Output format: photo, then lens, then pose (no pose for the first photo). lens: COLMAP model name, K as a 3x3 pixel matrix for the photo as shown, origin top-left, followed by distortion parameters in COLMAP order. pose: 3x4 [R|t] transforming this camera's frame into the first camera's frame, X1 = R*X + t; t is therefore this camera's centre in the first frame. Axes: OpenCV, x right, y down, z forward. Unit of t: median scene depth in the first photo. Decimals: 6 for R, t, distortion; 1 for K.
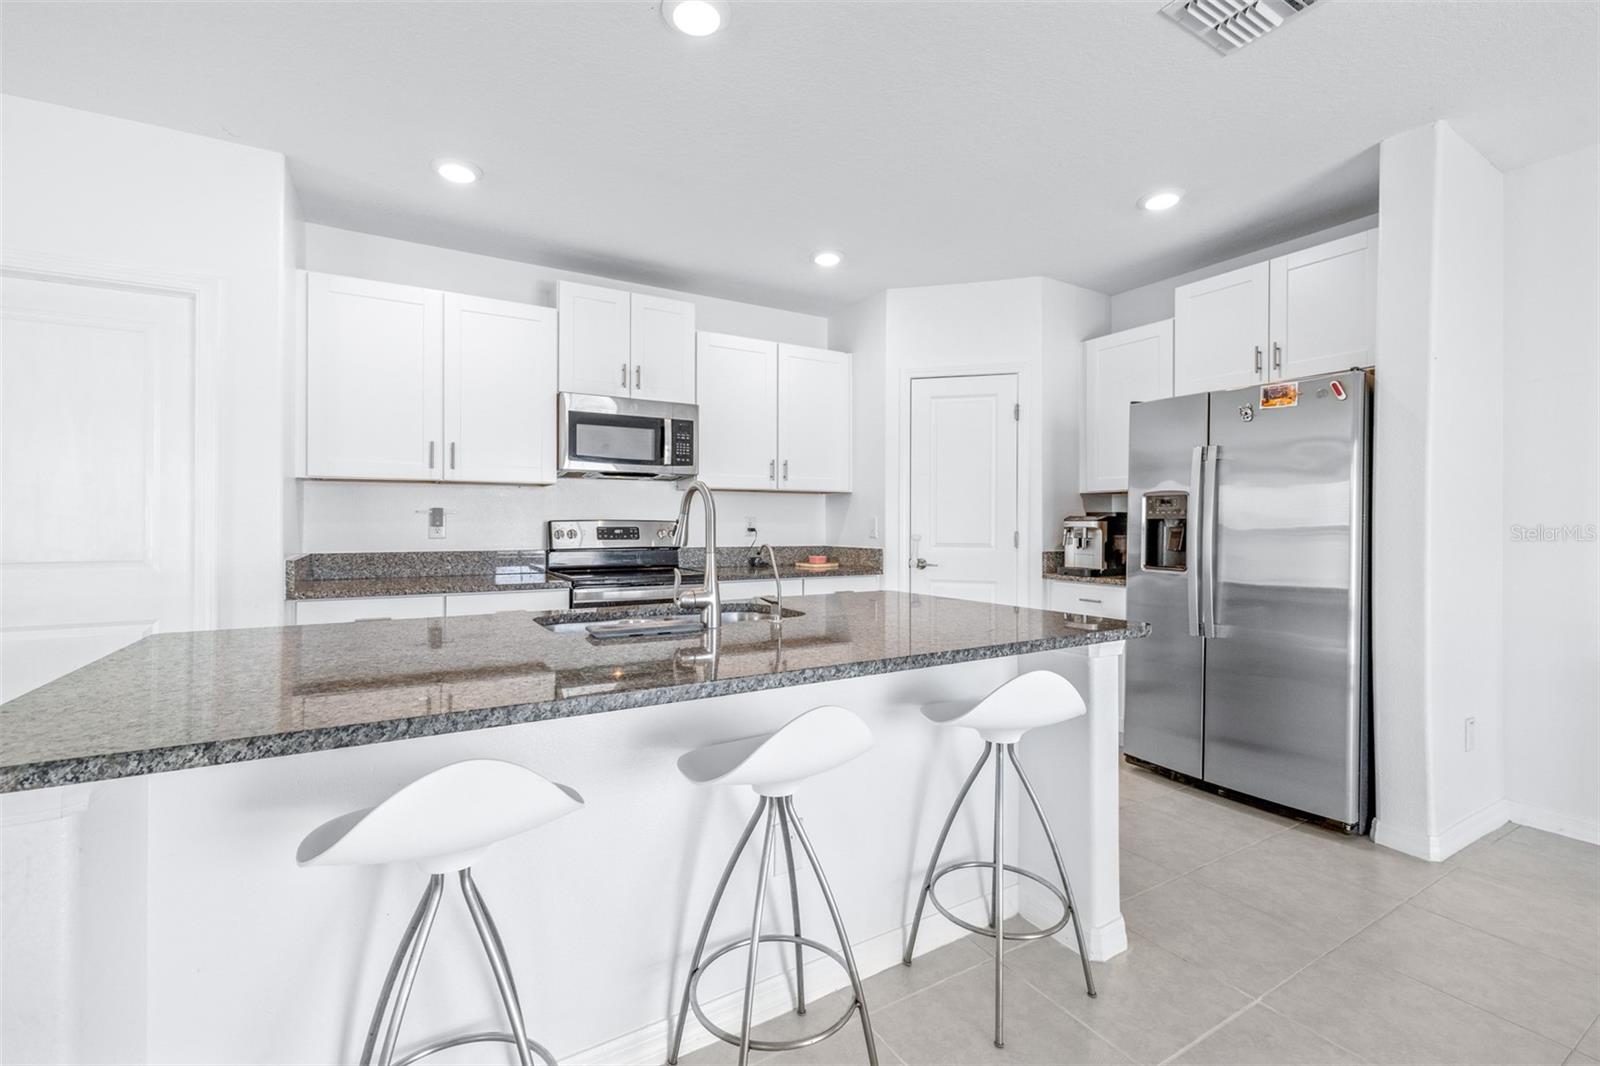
lens RADIAL K [[682.6, 0, 793.2], [0, 682.6, 523.4], [0, 0, 1]] dist [0.000326, -0.000201]
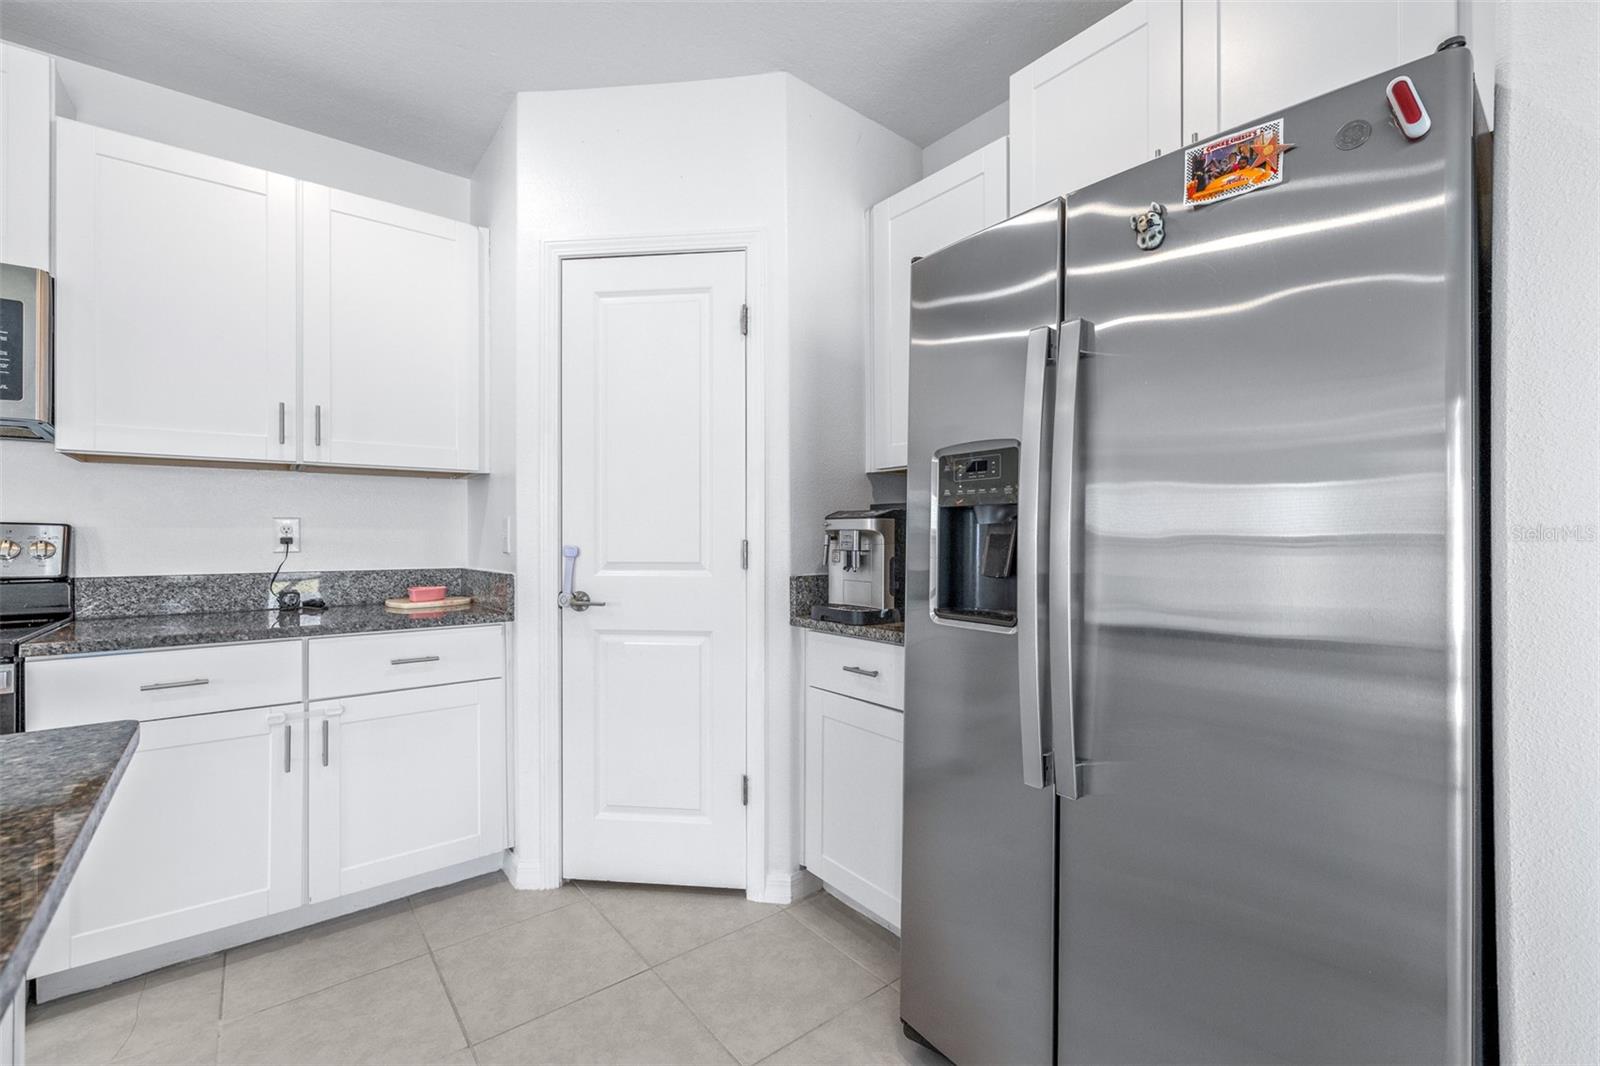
lens RADIAL K [[678.0, 0, 798.1], [0, 678.0, 536.8], [0, 0, 1]] dist [0.000724, -0.000511]
pose [[0.989026, -0.005315, 0.147644, 0.321007], [0.005698, 0.999981, -0.002174, 0.012036], [-0.147630, 0.002991, 0.989038, 0.510483]]
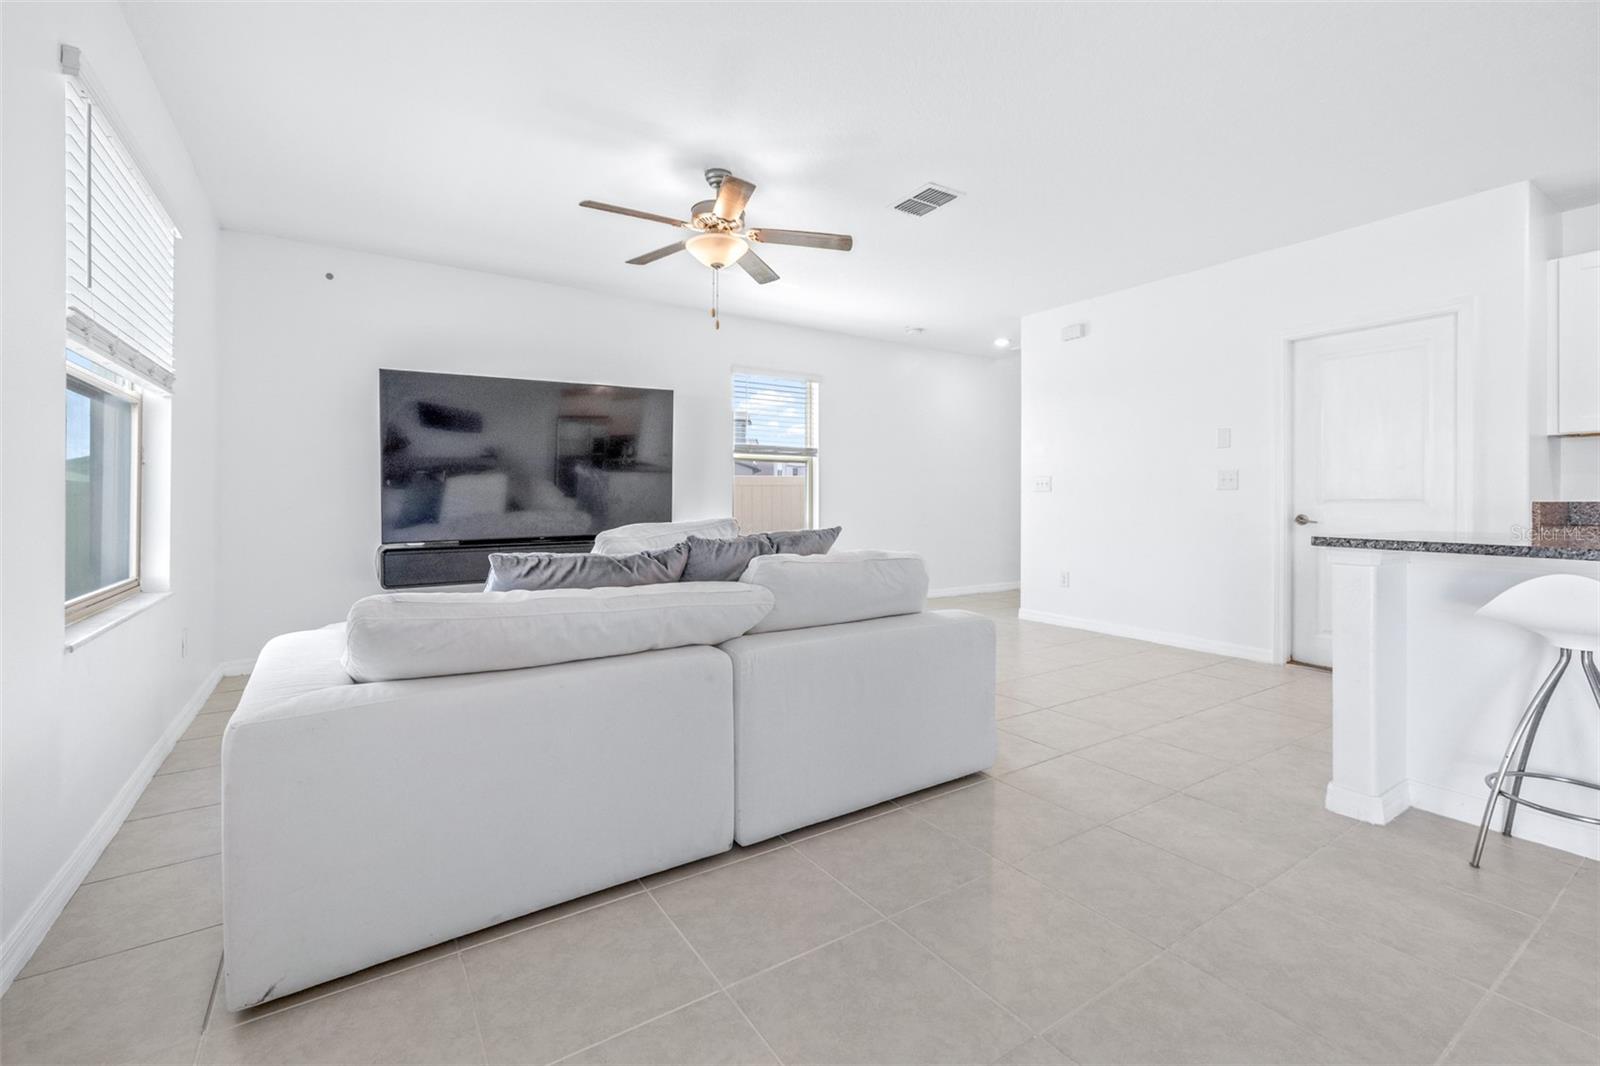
lens RADIAL K [[691.2, 0, 803.8], [0, 691.2, 503.4], [0, 0, 1]] dist [0.000566, -0.000052]
pose [[0.060063, 0.003326, -0.998189, 0.336620], [-0.002480, 0.999992, 0.003183, 0.042928], [0.998192, 0.002284, 0.060071, -0.310065]]
